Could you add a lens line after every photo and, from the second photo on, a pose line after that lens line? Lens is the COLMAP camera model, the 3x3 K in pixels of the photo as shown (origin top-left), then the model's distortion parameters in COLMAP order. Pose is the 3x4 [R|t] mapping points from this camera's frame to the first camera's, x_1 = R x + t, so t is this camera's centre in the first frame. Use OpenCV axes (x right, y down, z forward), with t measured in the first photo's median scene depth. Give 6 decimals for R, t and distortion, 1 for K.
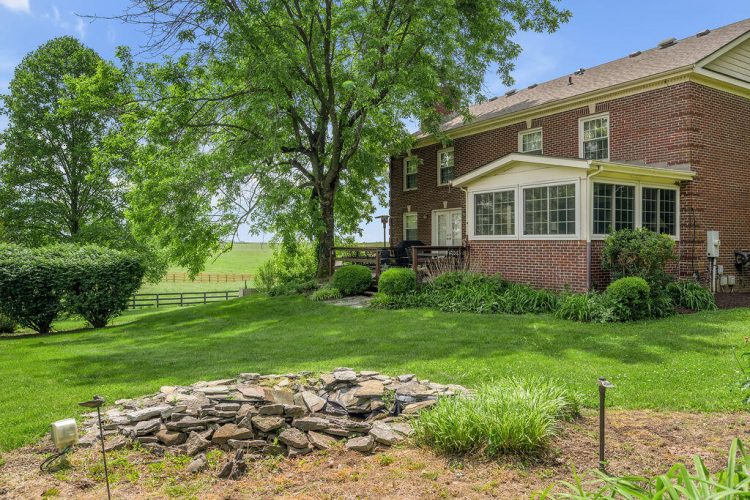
lens RADIAL K [[555.1, 0, 375.0], [0, 555.1, 250.0], [0, 0, 1]] dist [0.003354, 0.001087]
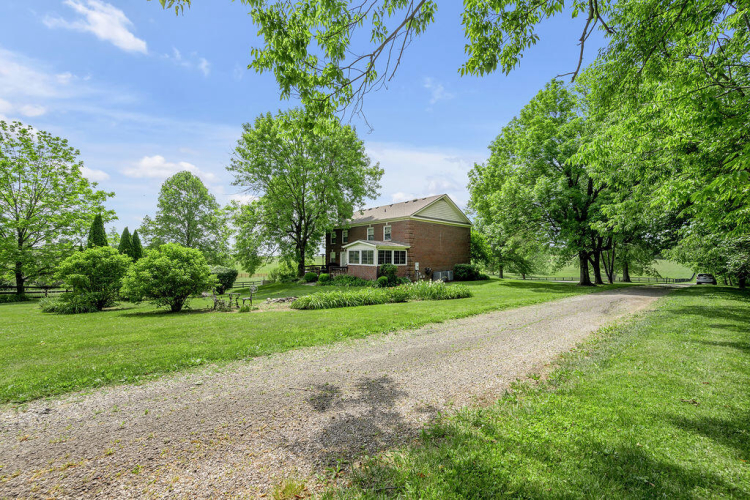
lens RADIAL K [[302.4, 0, 374.2], [0, 302.4, 262.5], [0, 0, 1]] dist [-0.001714, 0.000029]
pose [[0.987507, 0.004627, 0.157506, 0.036826], [-0.006009, 0.999948, 0.008299, -0.037459], [-0.157460, -0.009142, 0.987483, -0.621696]]
